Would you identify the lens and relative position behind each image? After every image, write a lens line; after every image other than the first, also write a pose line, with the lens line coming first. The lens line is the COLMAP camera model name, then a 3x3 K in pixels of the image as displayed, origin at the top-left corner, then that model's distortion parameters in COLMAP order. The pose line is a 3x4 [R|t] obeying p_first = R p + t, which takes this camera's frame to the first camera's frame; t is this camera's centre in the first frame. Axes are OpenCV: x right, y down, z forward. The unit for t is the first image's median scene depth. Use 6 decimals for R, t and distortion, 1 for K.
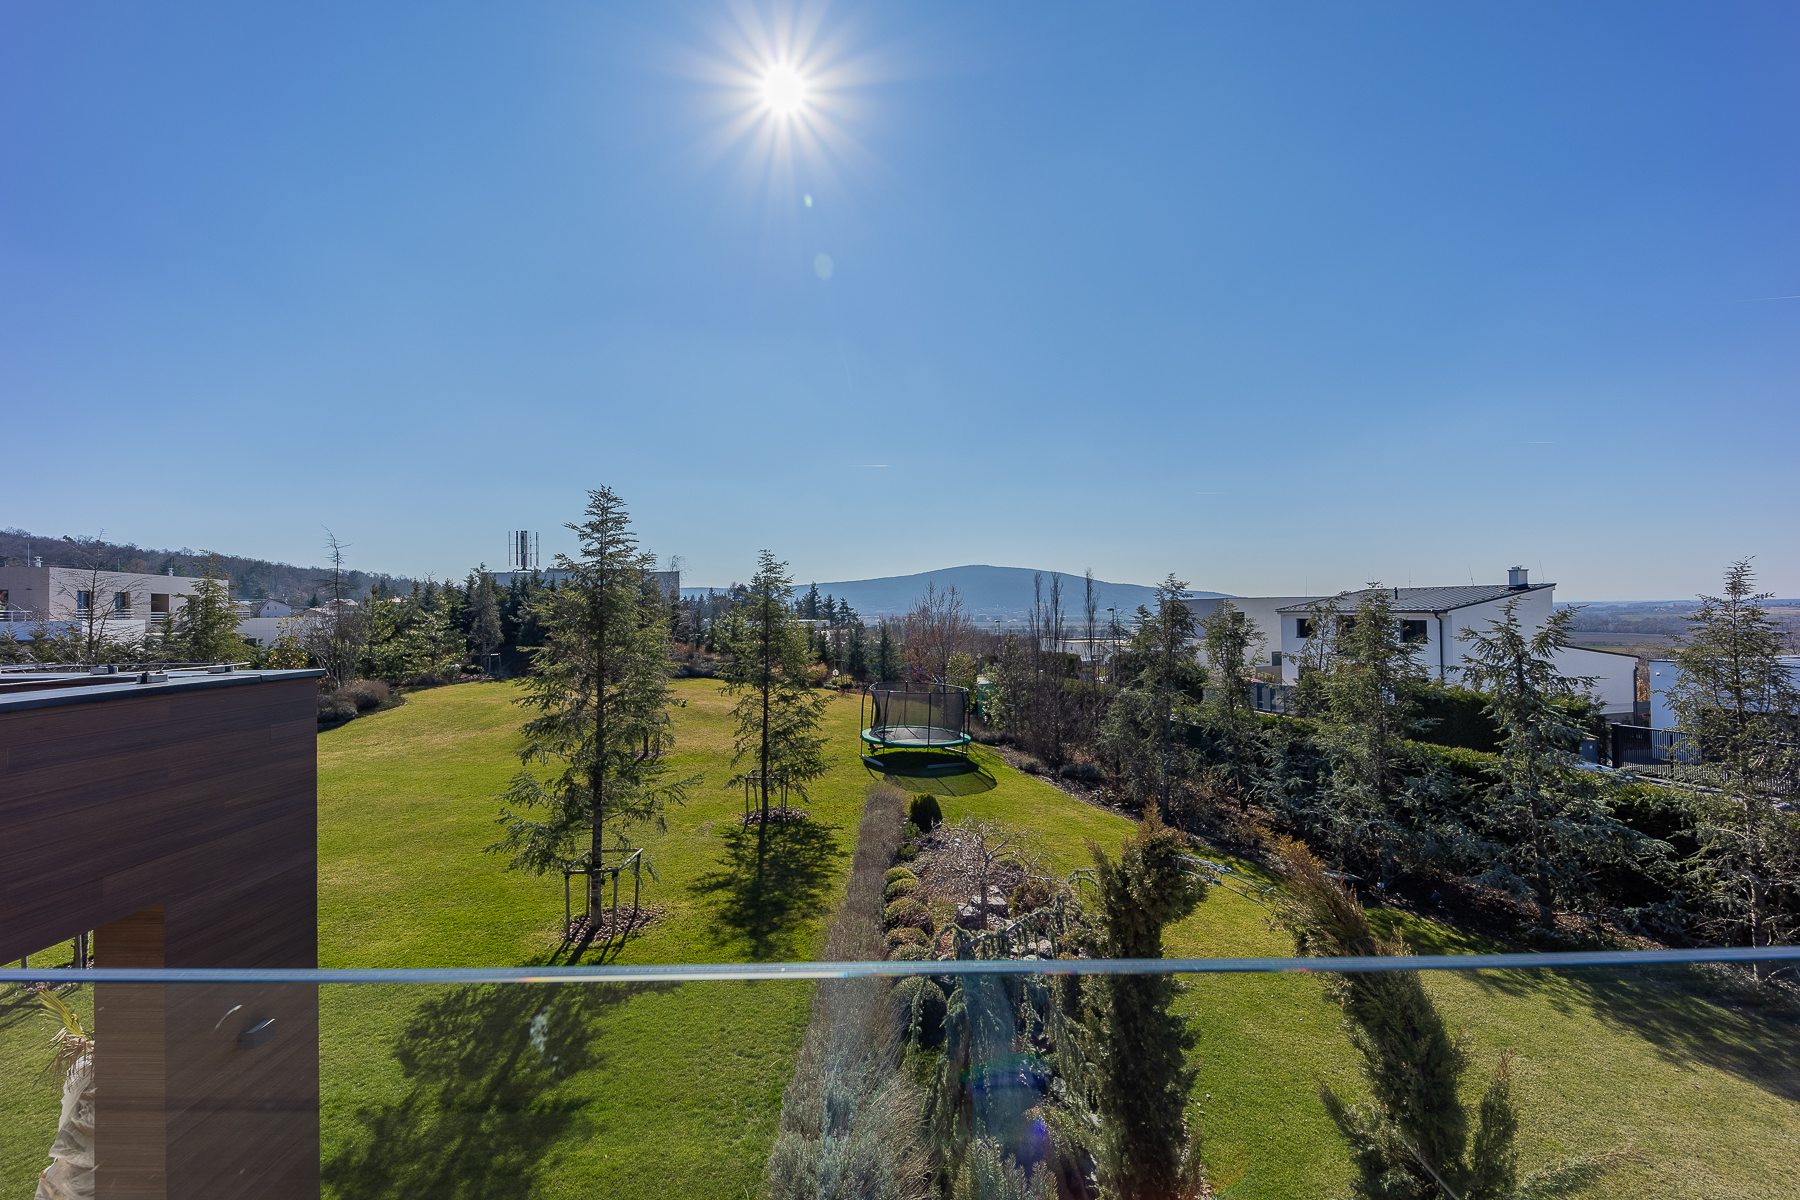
lens RADIAL K [[693.4, 0, 900.0], [0, 693.4, 600.0], [0, 0, 1]] dist [-0.000106, -0.009497]
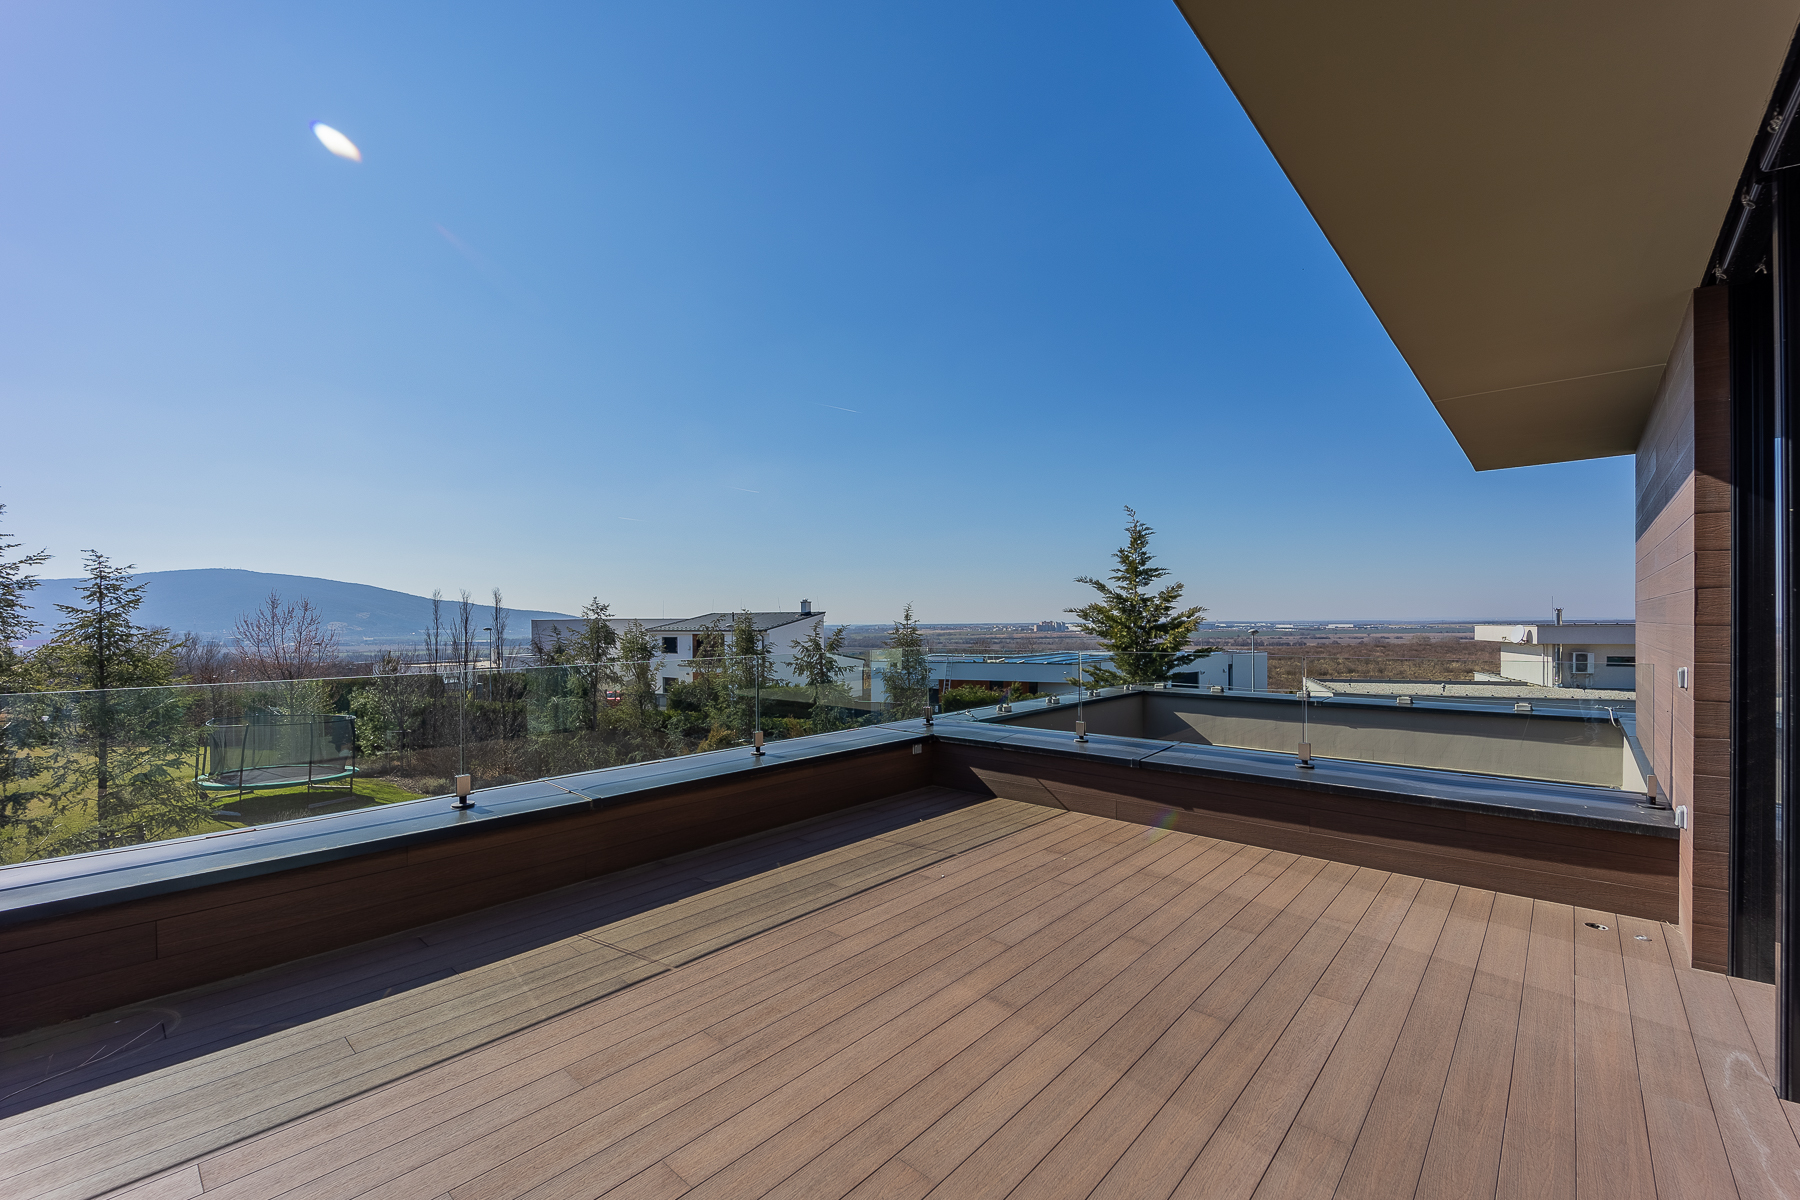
lens RADIAL K [[731.1, 0, 900.1], [0, 731.1, 626.3], [0, 0, 1]] dist [0.000002, -0.000001]
pose [[0.639814, 0.006993, 0.768498, -0.231418], [-0.013177, 0.999911, 0.001872, 0.002322], [-0.768417, -0.011324, 0.639849, -0.192310]]
